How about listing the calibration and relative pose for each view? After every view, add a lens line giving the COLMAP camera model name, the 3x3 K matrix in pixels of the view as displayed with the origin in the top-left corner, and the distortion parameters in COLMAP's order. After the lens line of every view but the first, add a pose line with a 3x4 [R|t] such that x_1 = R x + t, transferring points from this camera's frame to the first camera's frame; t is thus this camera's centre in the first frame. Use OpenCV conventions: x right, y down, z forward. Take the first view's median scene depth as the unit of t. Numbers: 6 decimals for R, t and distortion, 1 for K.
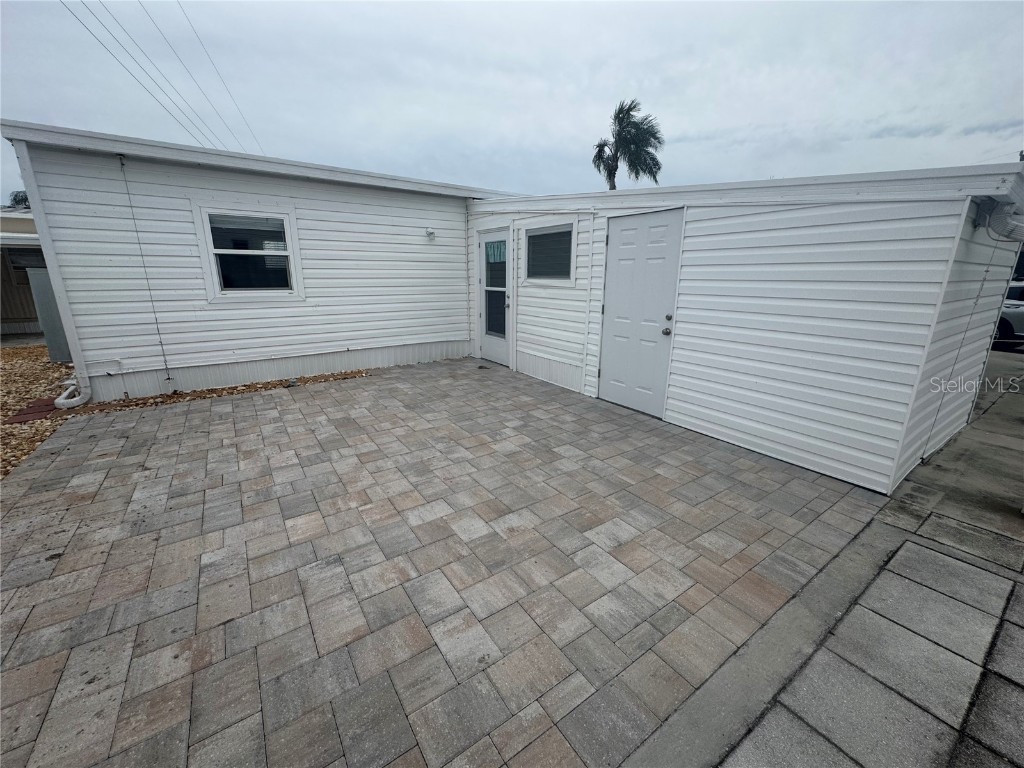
lens RADIAL K [[409.1, 0, 514.1], [0, 409.1, 382.9], [0, 0, 1]] dist [-0.002379, 0.000297]
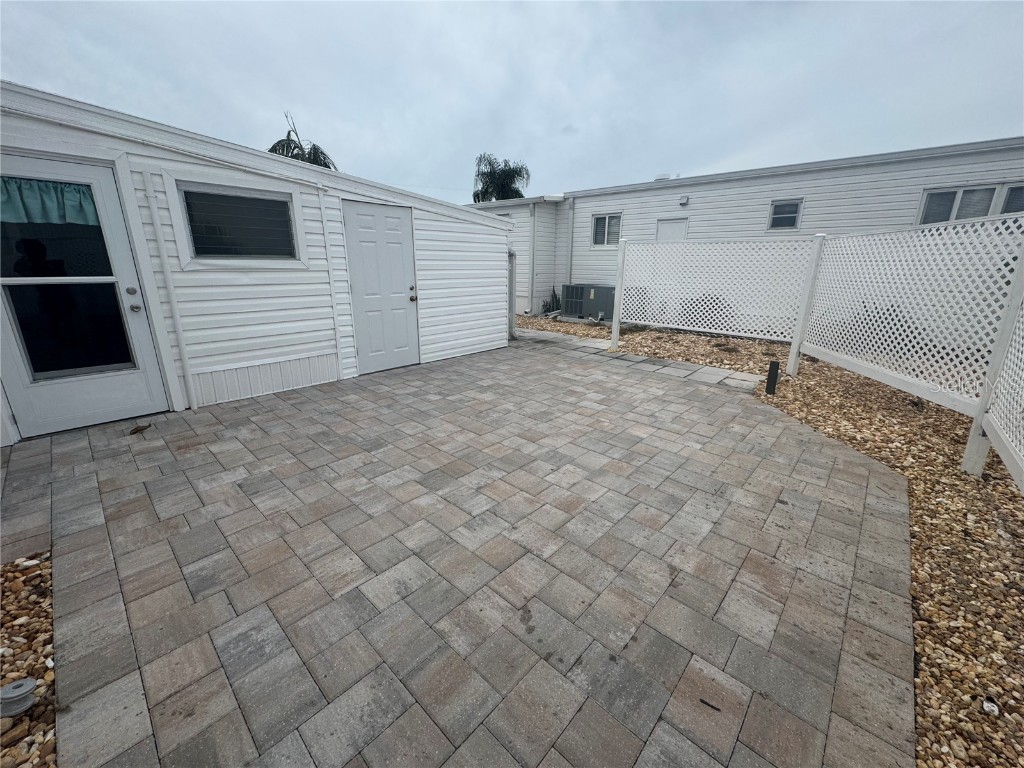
lens RADIAL K [[409.1, 0, 510.0], [0, 409.1, 381.5], [0, 0, 1]] dist [-0.002379, 0.000297]
pose [[-0.213879, -0.280676, 0.935669, -1.187744], [0.238779, 0.913757, 0.328684, -0.276948], [-0.947228, 0.293716, -0.128414, 1.084027]]
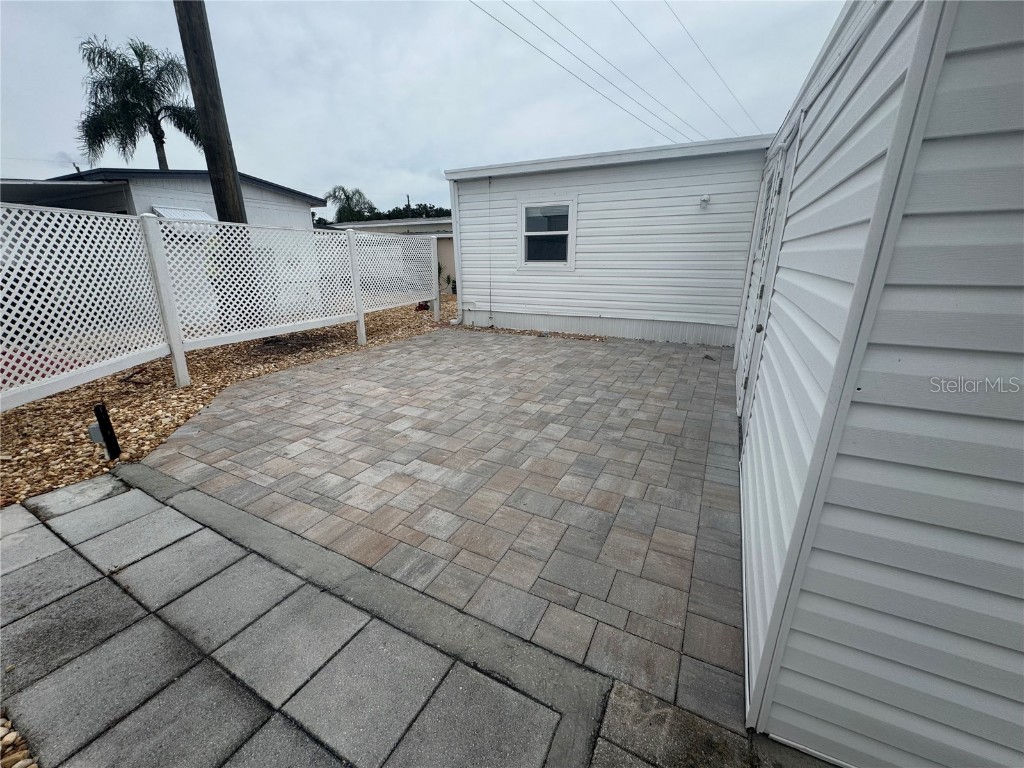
lens RADIAL K [[409.1, 0, 510.4], [0, 409.1, 383.9], [0, 0, 1]] dist [-0.002379, 0.000297]
pose [[0.462717, 0.258925, -0.847851, 0.848203], [-0.218713, 0.960175, 0.173864, -0.077310], [0.859103, 0.104986, 0.500919, 0.413237]]
